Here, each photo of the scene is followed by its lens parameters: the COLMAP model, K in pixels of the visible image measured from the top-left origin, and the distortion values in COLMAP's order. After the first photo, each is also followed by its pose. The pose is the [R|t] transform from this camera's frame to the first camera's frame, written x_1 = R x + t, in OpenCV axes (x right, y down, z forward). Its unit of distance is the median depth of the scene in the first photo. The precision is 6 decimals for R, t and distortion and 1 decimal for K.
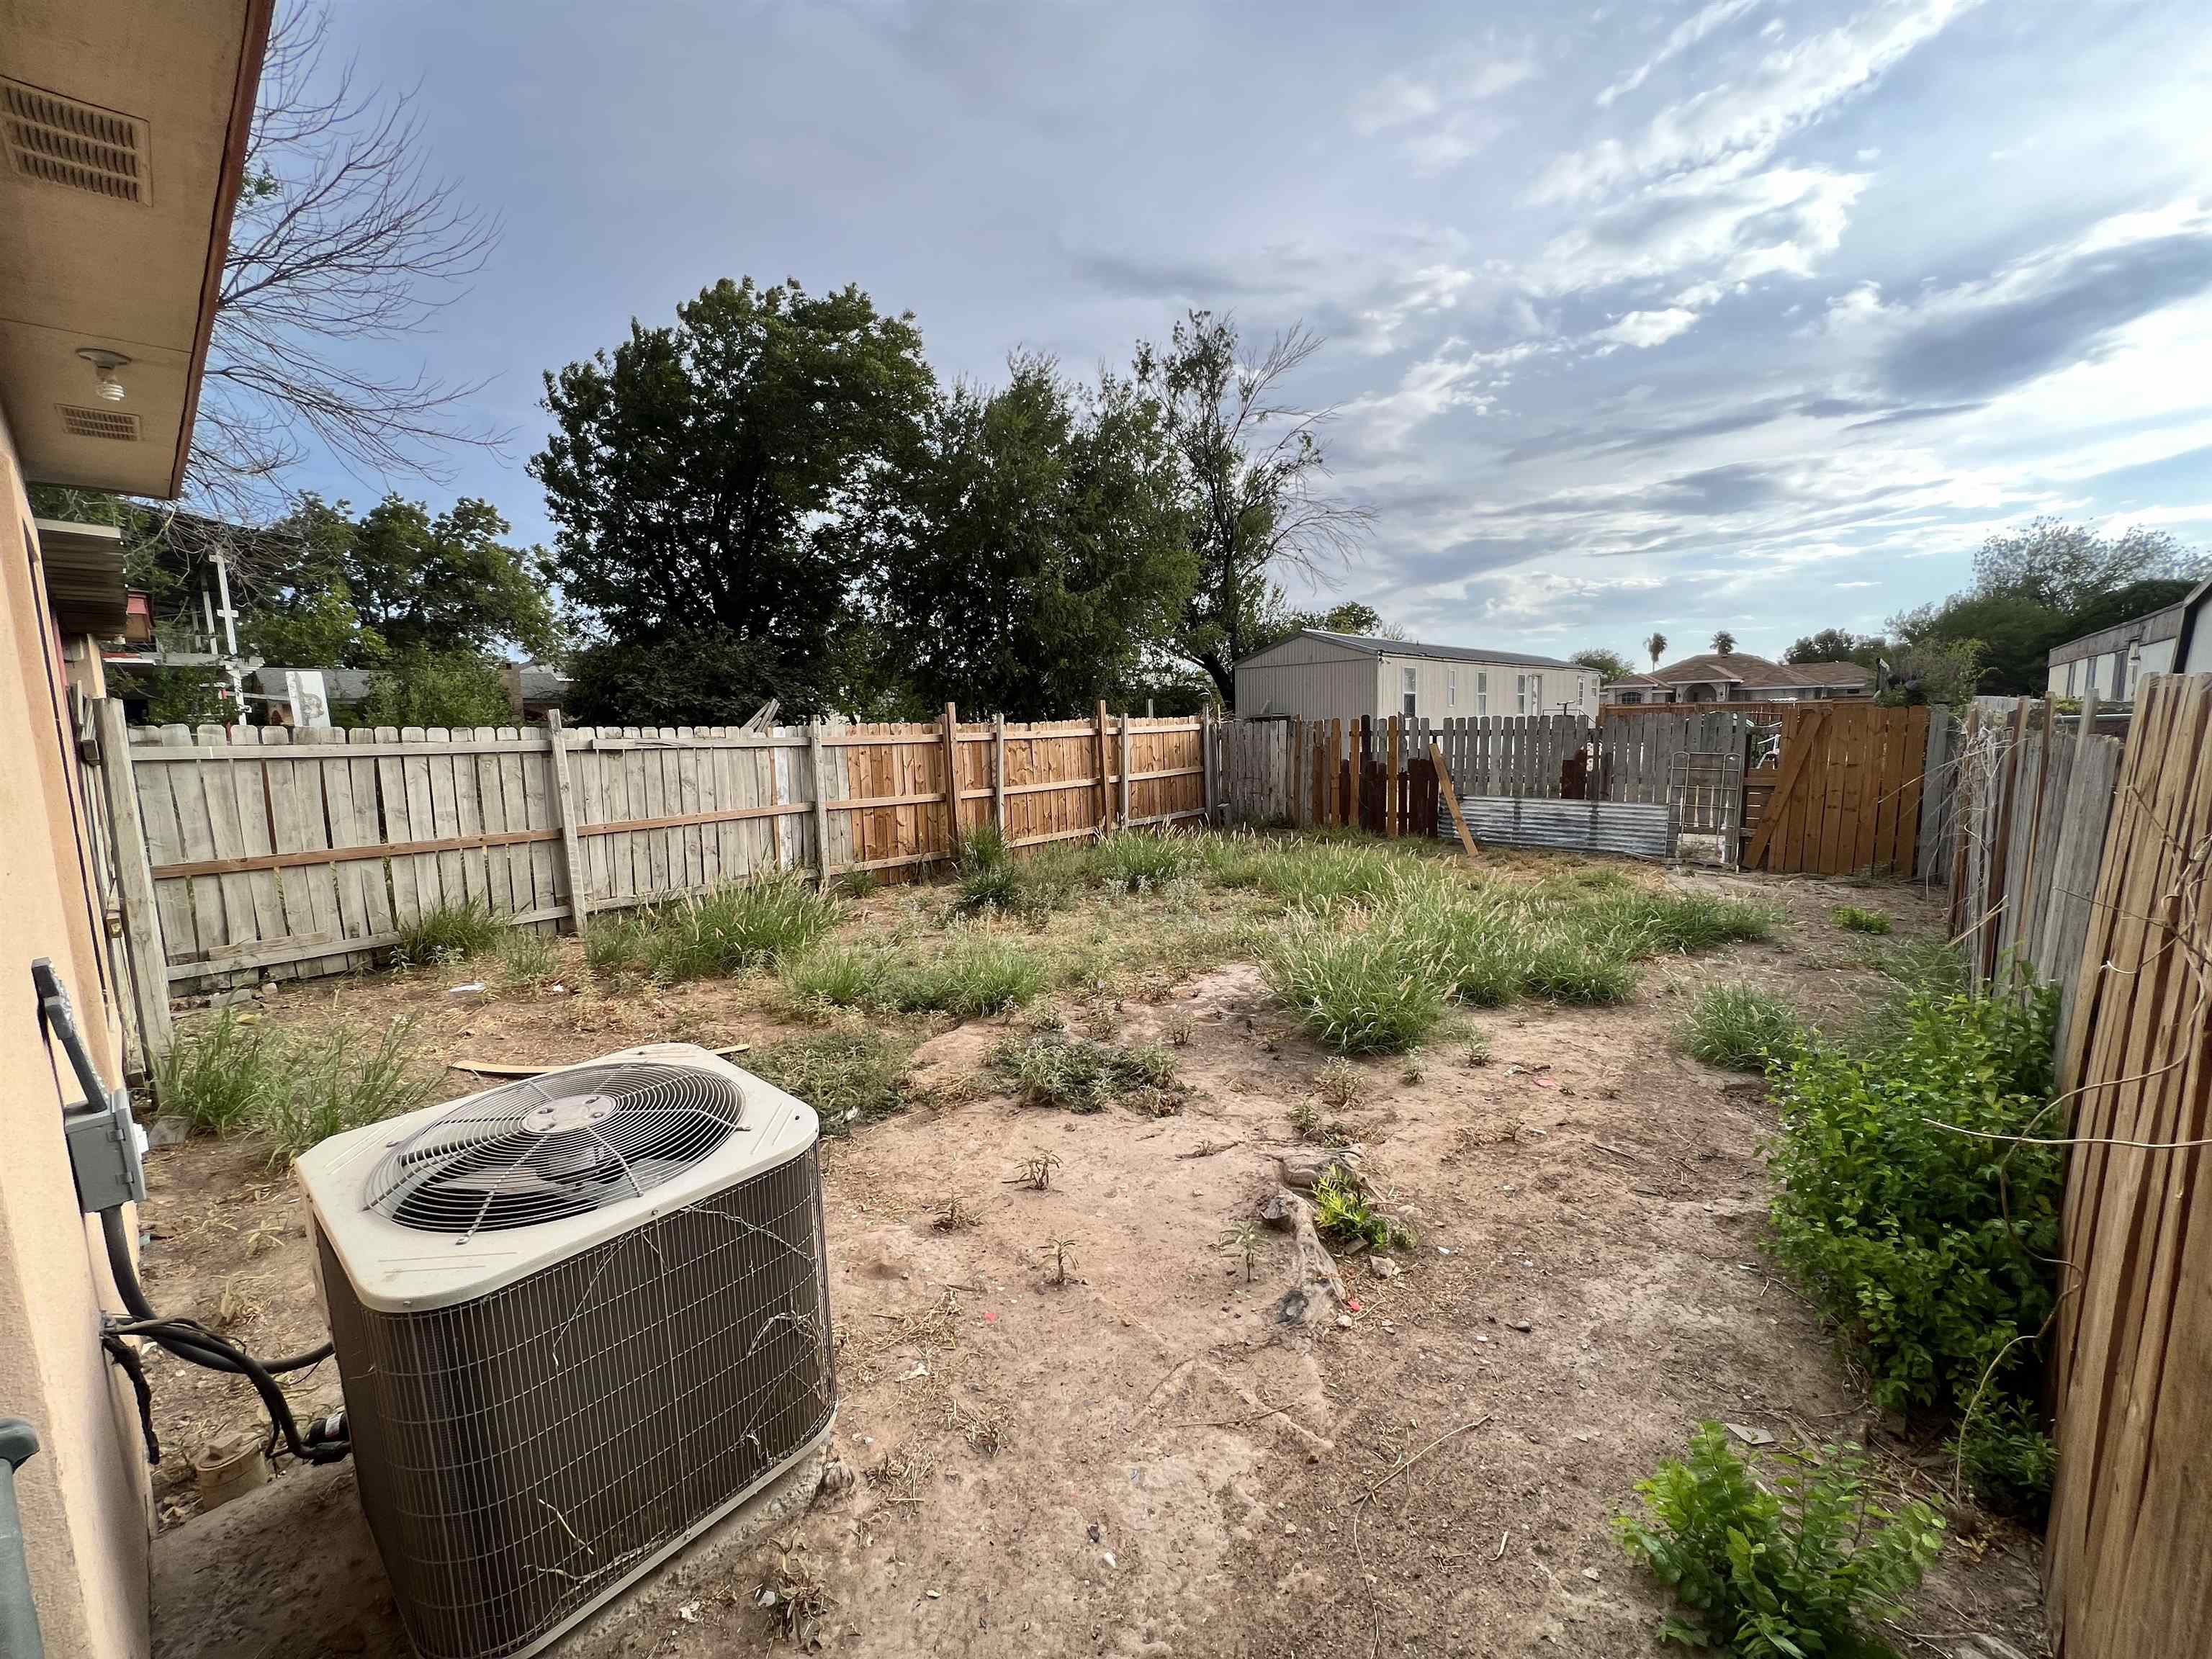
lens RADIAL K [[887.2, 0, 1122.7], [0, 887.2, 844.3], [0, 0, 1]] dist [0.003897, -0.000400]
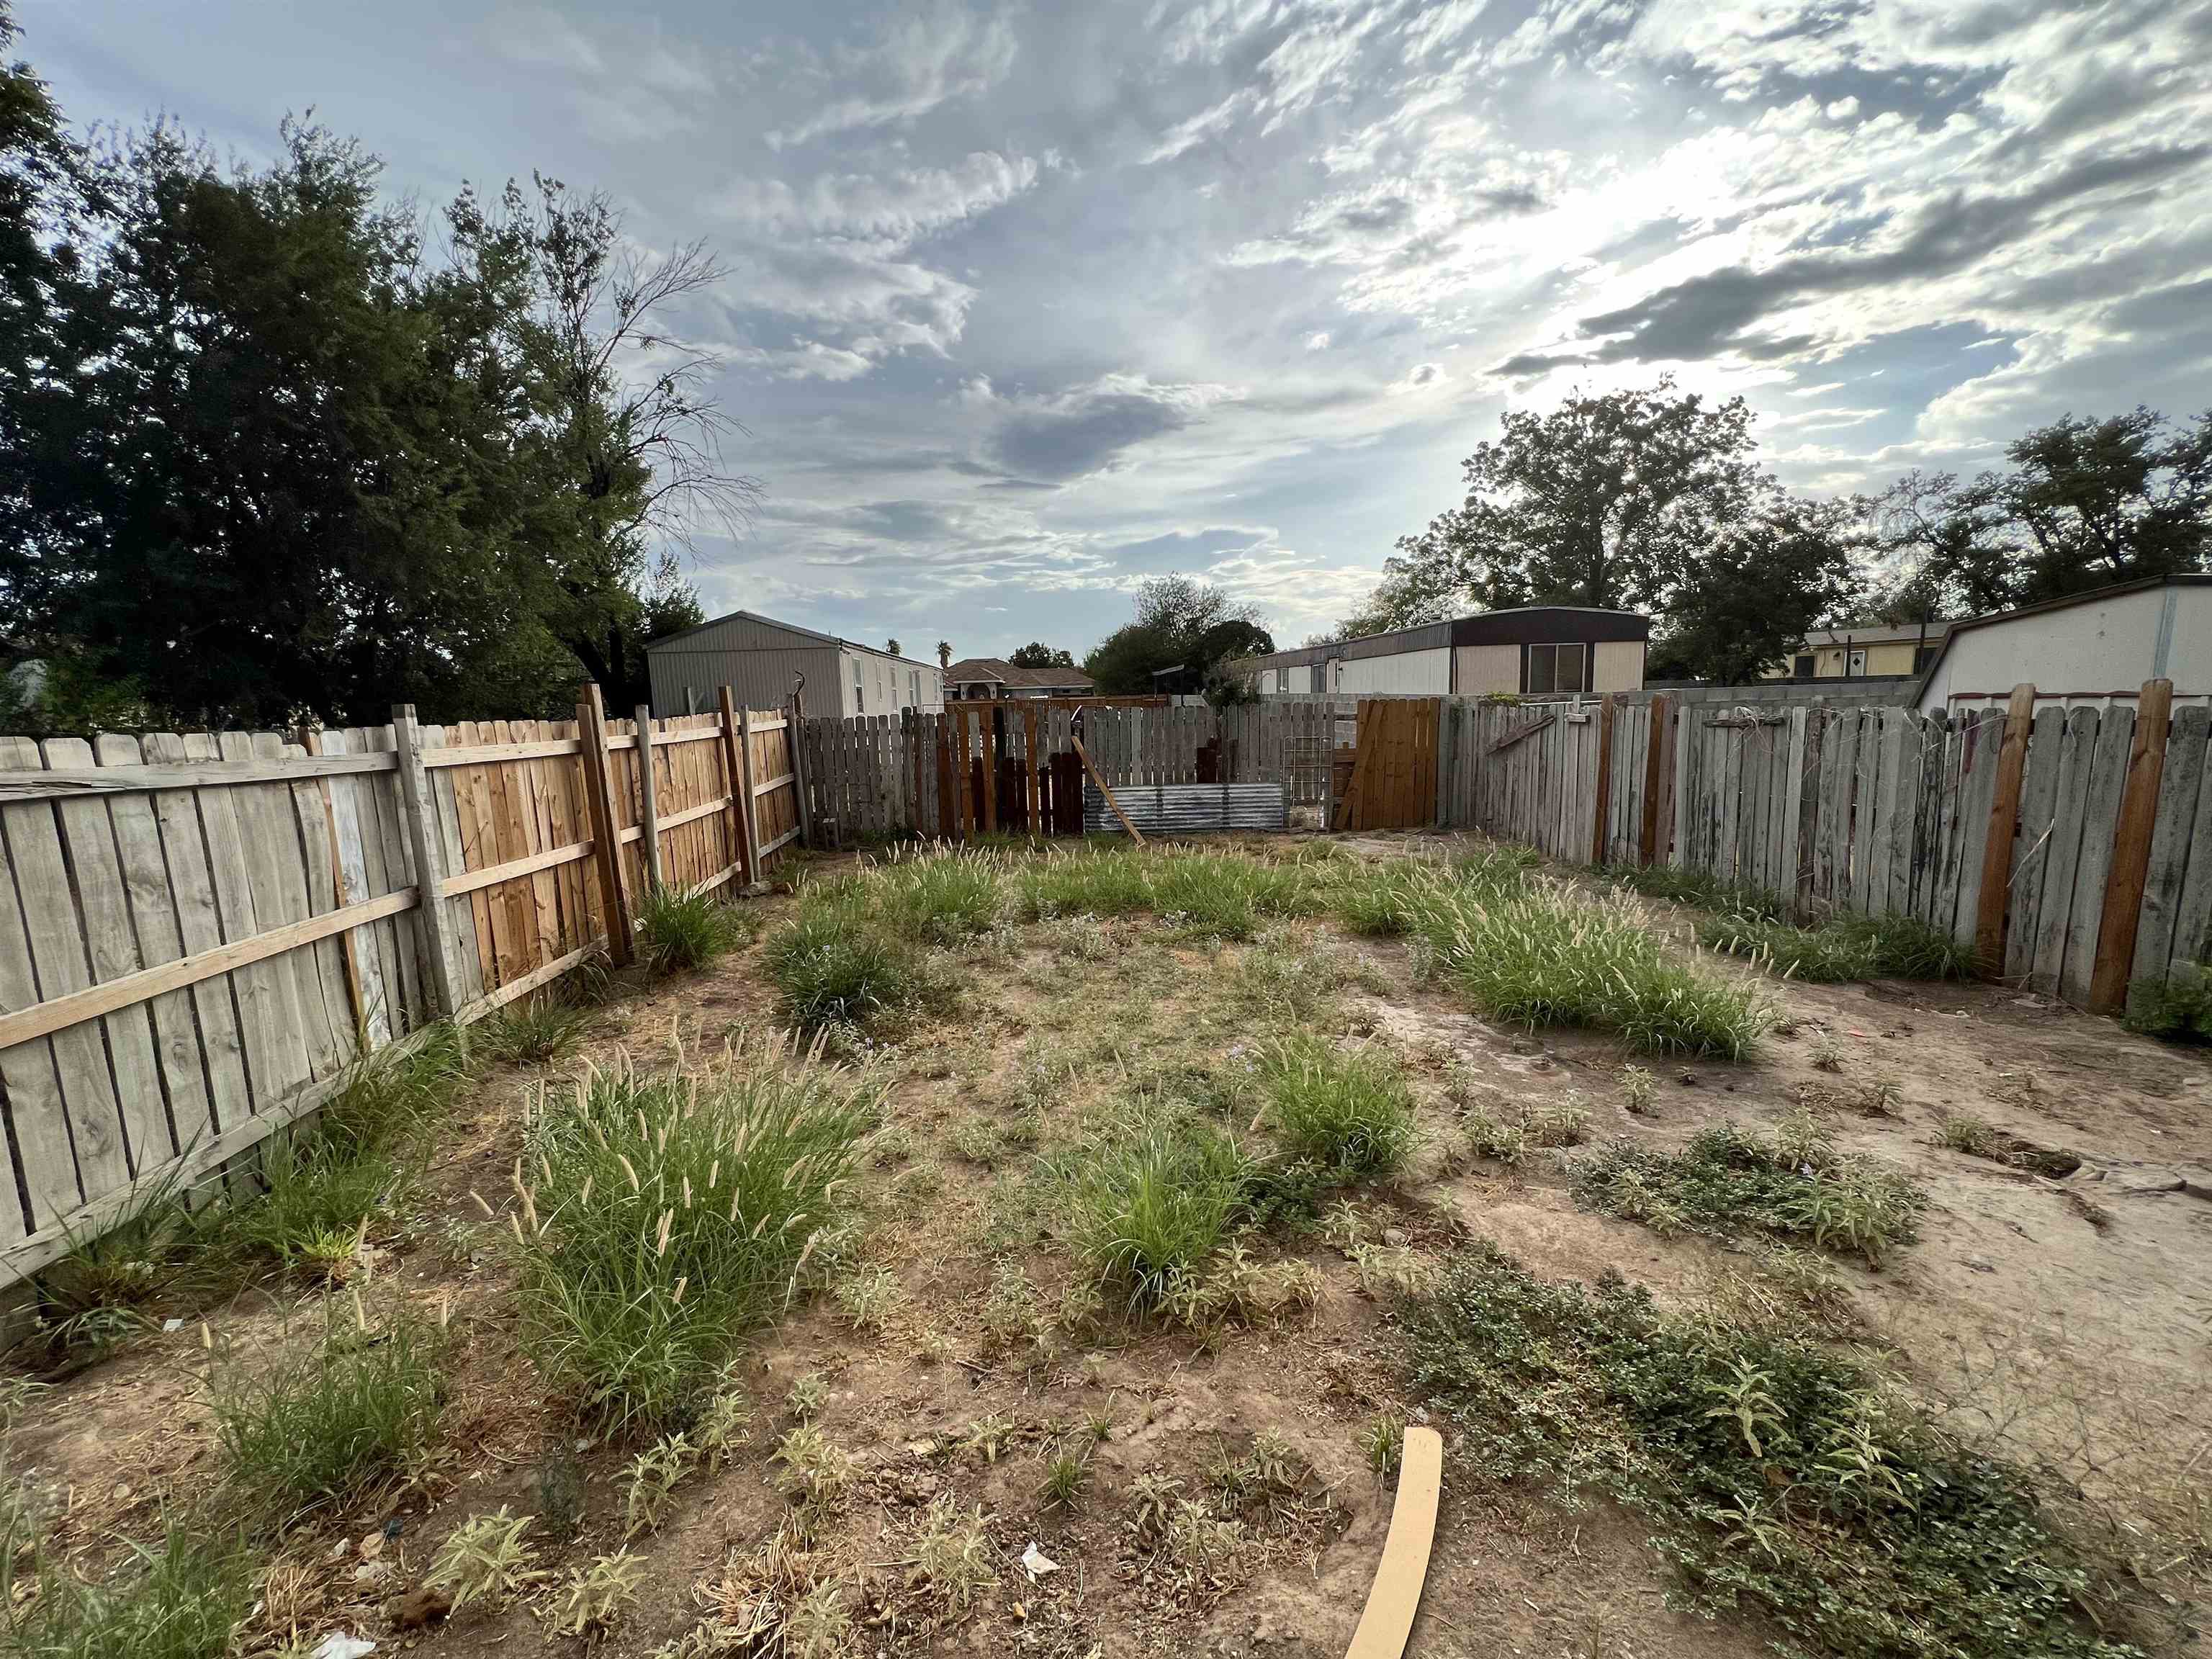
lens RADIAL K [[887.2, 0, 1109.6], [0, 887.2, 823.4], [0, 0, 1]] dist [0.003897, -0.000400]
pose [[0.698310, -0.095795, 0.709357, -0.205404], [0.109930, 0.993600, 0.025963, -0.025929], [-0.707304, 0.059850, 0.704371, 0.195179]]
